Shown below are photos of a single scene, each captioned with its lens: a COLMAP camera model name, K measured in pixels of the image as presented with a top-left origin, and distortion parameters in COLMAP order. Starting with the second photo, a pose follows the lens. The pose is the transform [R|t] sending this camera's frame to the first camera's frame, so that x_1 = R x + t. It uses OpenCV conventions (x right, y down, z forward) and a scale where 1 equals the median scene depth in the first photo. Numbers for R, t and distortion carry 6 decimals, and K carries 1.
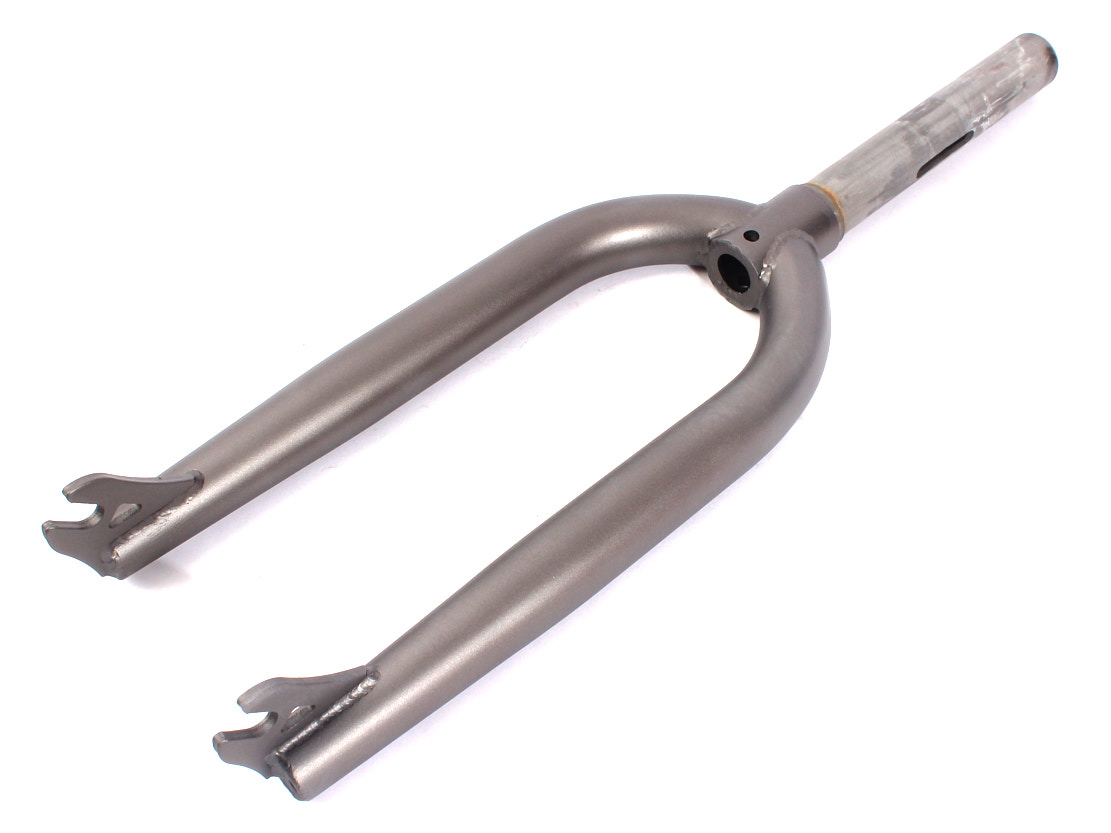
lens RADIAL K [[1009.8, 0, 555.1], [0, 1009.8, 415.4], [0, 0, 1]] dist [-0.044997, 0.000000]
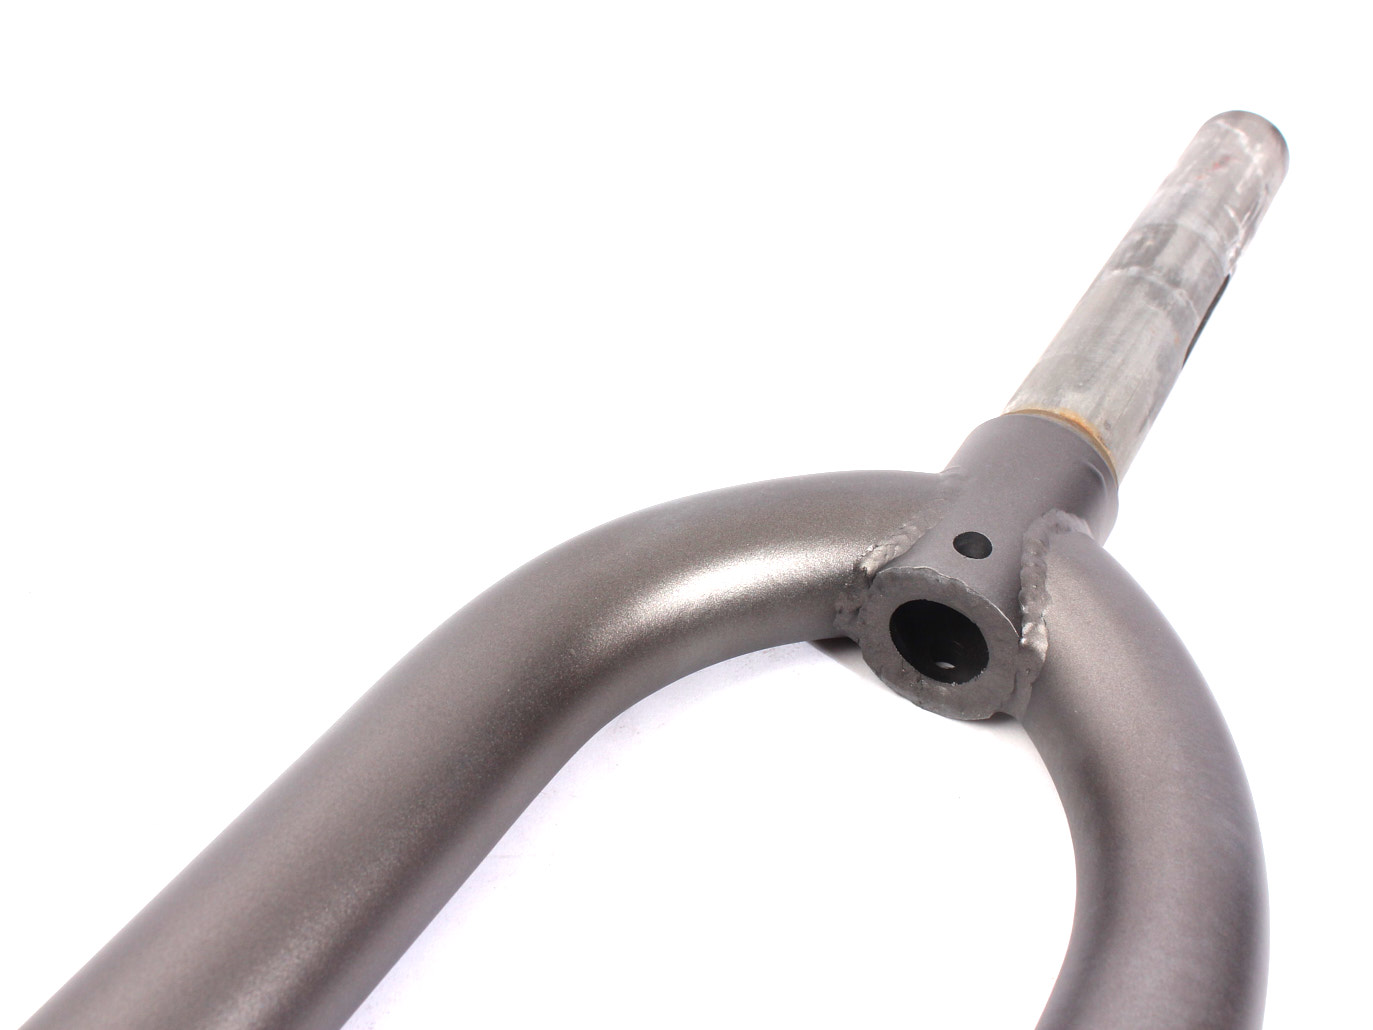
lens RADIAL K [[1247.9, 0, 686.6], [0, 1247.9, 517.5], [0, 0, 1]] dist [-0.044997, 0.000000]
pose [[0.952438, -0.174439, 0.249864, -0.036927], [0.225207, 0.955303, -0.191516, -0.111275], [-0.205288, 0.238679, 0.949152, 0.508857]]
